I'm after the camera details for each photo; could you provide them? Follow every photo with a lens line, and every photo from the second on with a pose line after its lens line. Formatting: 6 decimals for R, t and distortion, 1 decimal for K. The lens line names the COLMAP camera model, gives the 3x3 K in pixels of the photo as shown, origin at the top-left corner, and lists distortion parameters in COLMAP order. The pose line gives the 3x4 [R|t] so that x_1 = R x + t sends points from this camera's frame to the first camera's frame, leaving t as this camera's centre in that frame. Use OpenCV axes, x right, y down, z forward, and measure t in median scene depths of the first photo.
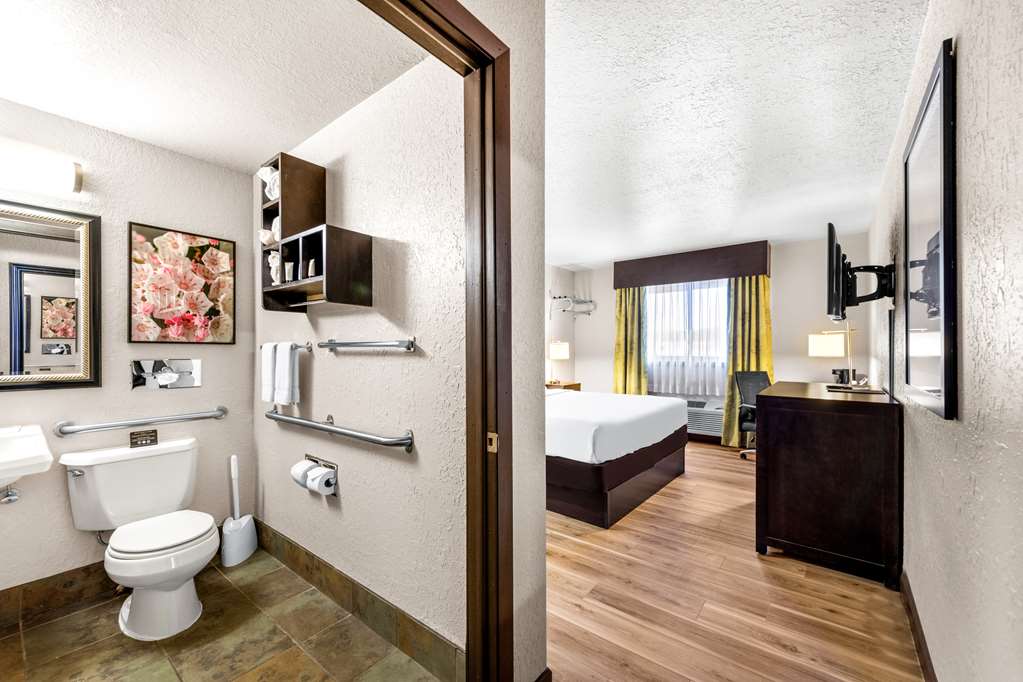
lens RADIAL K [[404.0, 0, 515.7], [0, 404.0, 354.0], [0, 0, 1]] dist [0.010661, -0.001742]
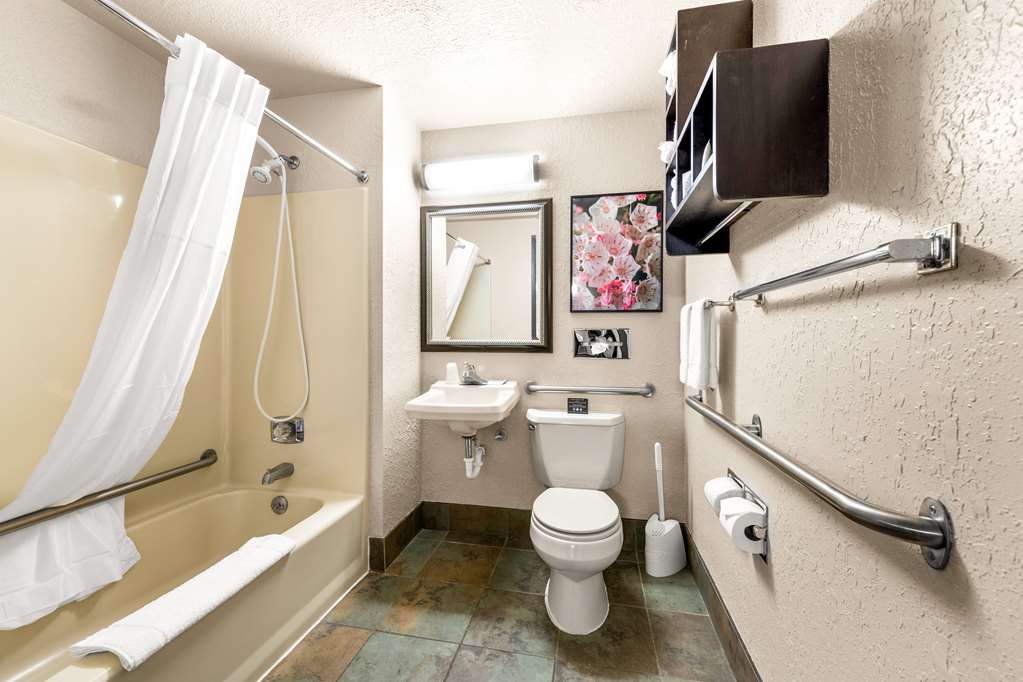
lens RADIAL K [[404.0, 0, 508.7], [0, 404.0, 334.9], [0, 0, 1]] dist [0.010661, -0.001742]
pose [[0.438740, -0.004777, -0.898601, -0.083695], [-0.006610, 0.999942, -0.008543, 0.039549], [0.898590, 0.009688, 0.438683, 0.391857]]
